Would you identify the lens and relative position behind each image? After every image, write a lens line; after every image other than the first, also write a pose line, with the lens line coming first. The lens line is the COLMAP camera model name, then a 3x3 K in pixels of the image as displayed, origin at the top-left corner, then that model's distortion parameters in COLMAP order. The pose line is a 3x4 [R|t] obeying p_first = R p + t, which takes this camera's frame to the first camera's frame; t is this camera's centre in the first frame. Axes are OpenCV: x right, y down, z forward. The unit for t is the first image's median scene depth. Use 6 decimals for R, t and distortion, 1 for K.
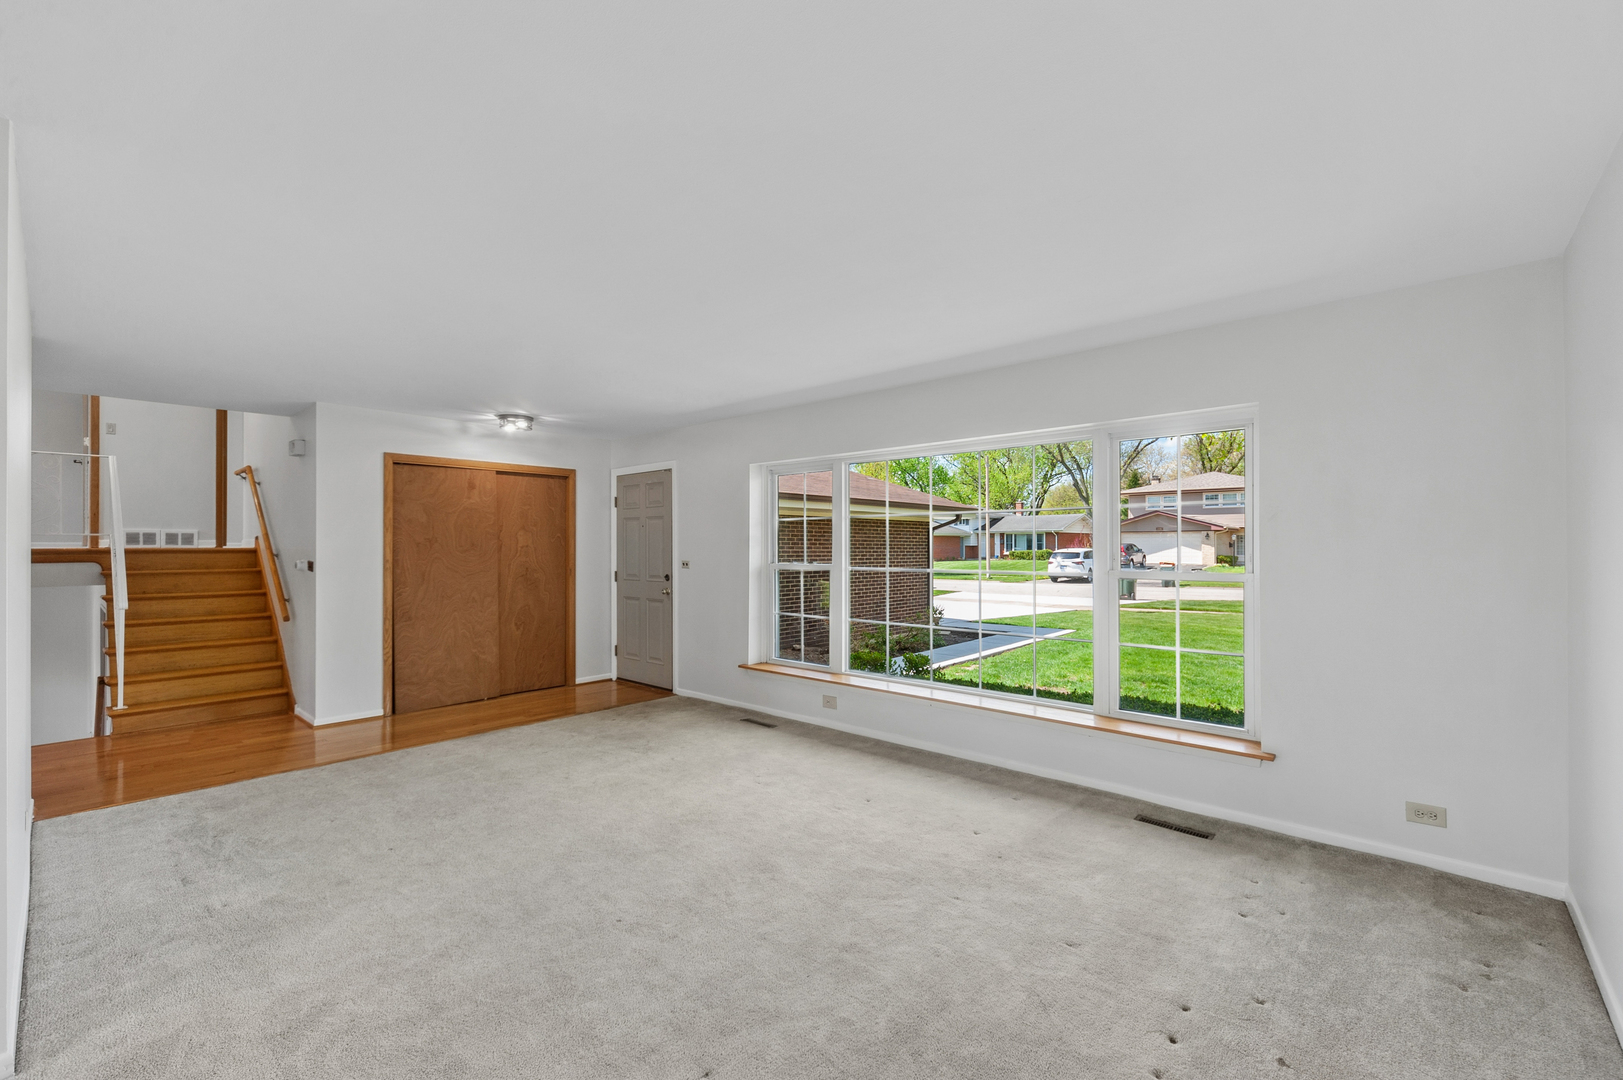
lens RADIAL K [[677.0, 0, 811.5], [0, 677.0, 540.0], [0, 0, 1]] dist [-0.001590, -0.000122]
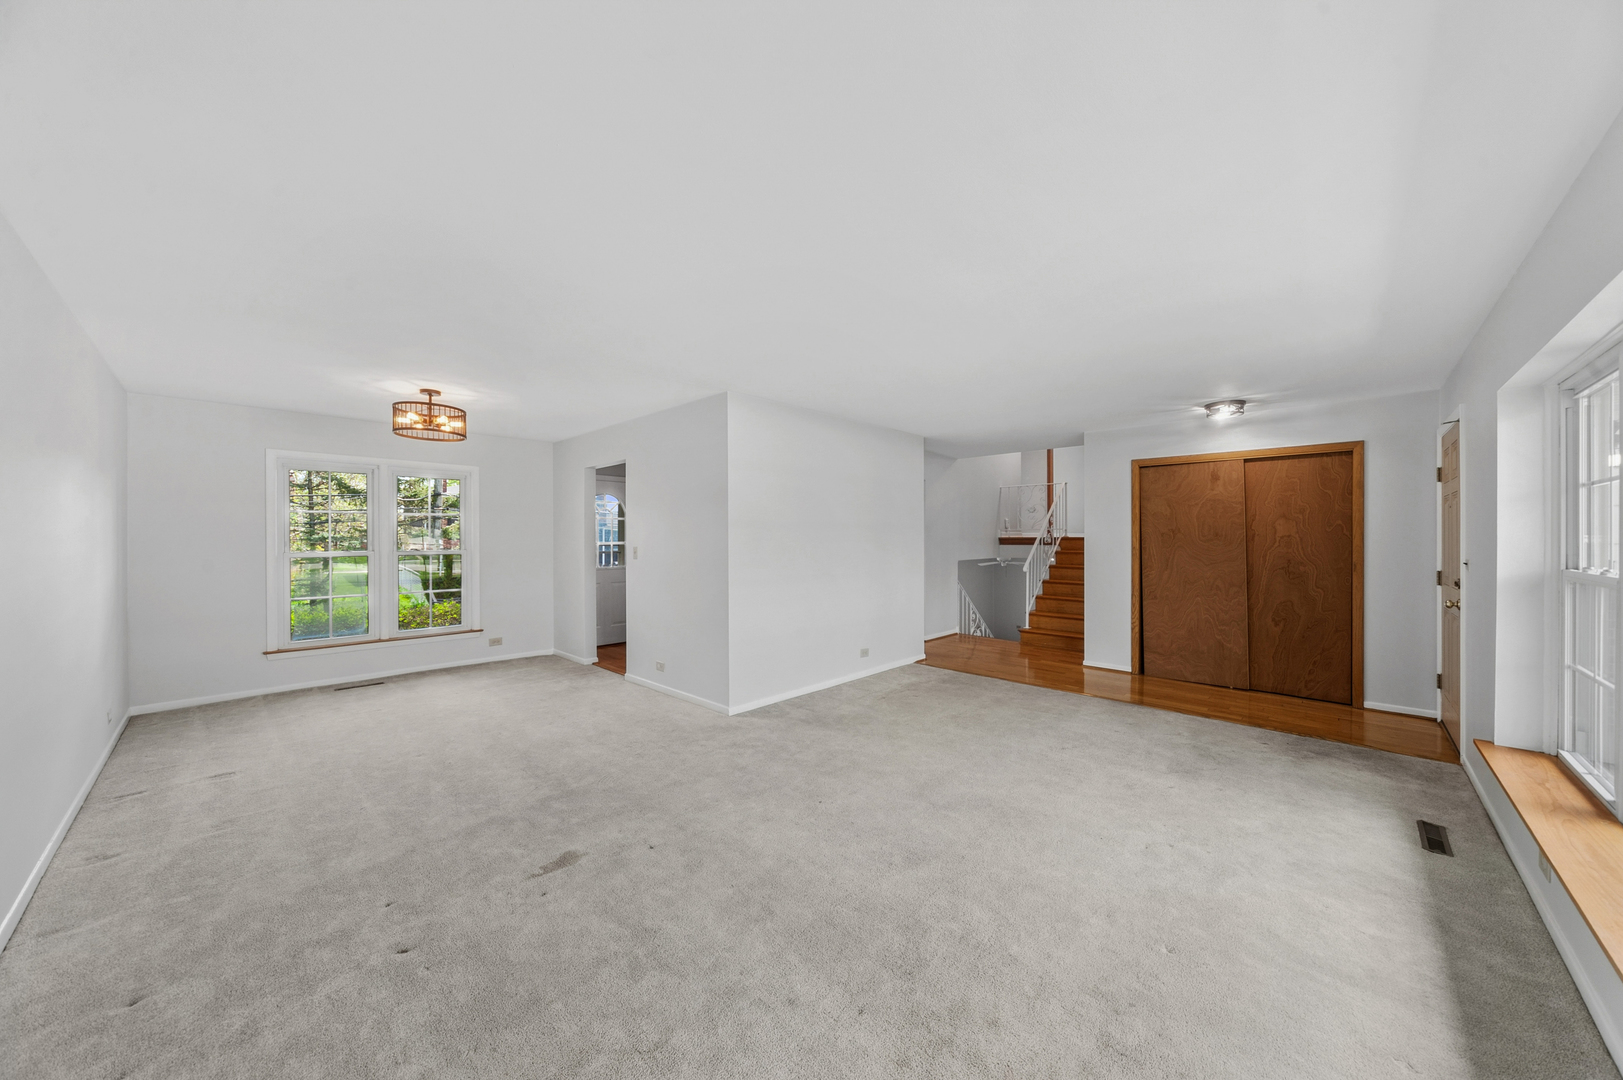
lens RADIAL K [[554.9, 0, 831.3], [0, 554.9, 538.7], [0, 0, 1]] dist [-0.000684, -0.000038]
pose [[-0.002868, 0.007155, -0.999970, 0.377814], [0.007728, 0.999945, 0.007133, 0.003000], [0.999966, -0.007707, -0.002923, 0.449304]]
